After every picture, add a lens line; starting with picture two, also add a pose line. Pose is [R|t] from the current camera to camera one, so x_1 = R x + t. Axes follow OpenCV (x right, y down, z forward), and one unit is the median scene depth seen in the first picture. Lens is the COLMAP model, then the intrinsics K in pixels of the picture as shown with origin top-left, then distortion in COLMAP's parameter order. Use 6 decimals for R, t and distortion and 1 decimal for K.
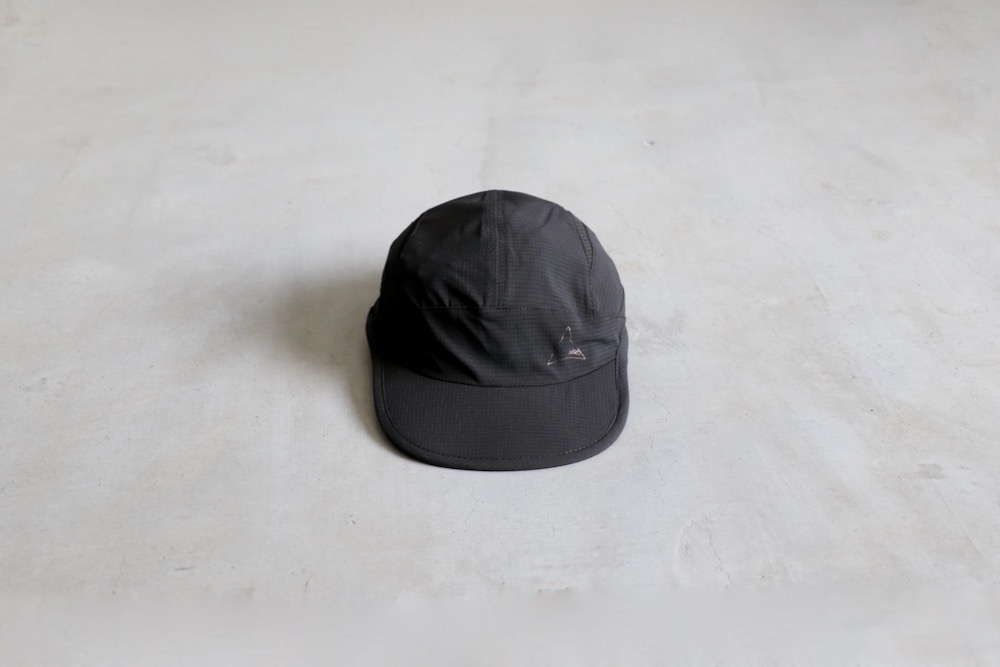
lens RADIAL K [[1260.6, 0, 495.7], [0, 1260.6, 334.7], [0, 0, 1]] dist [-0.099411, 0.038635]
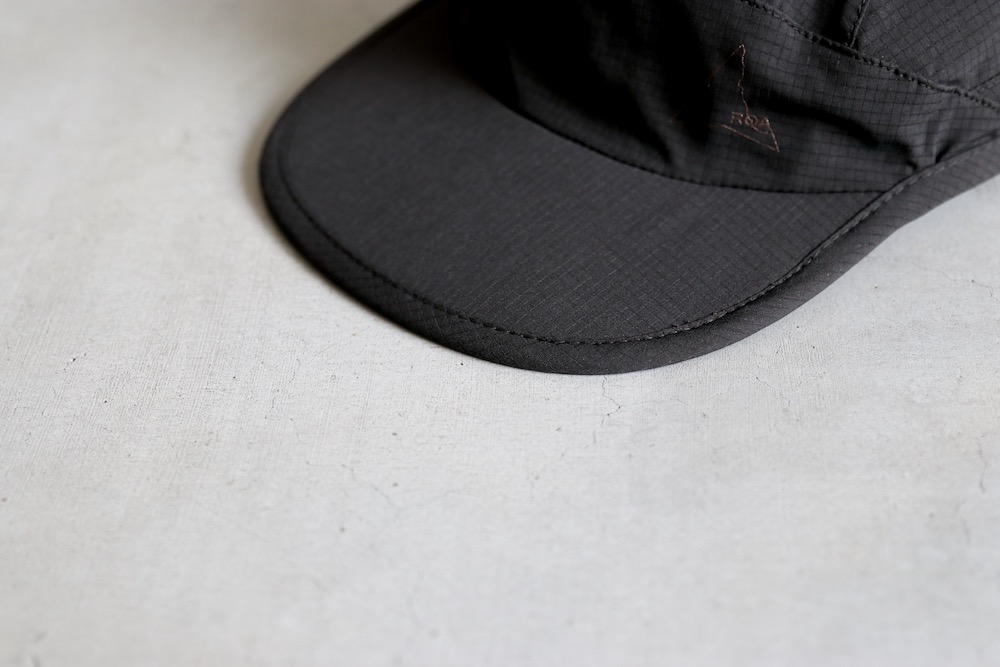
lens RADIAL K [[1647.7, 0, 500.0], [0, 1647.7, 333.5], [0, 0, 1]] dist [-0.044469, -0.091160]
pose [[0.985423, 0.082201, -0.148944, 0.058646], [-0.058715, 0.986053, 0.155730, -0.009837], [0.159668, -0.144715, 0.976506, 0.553998]]
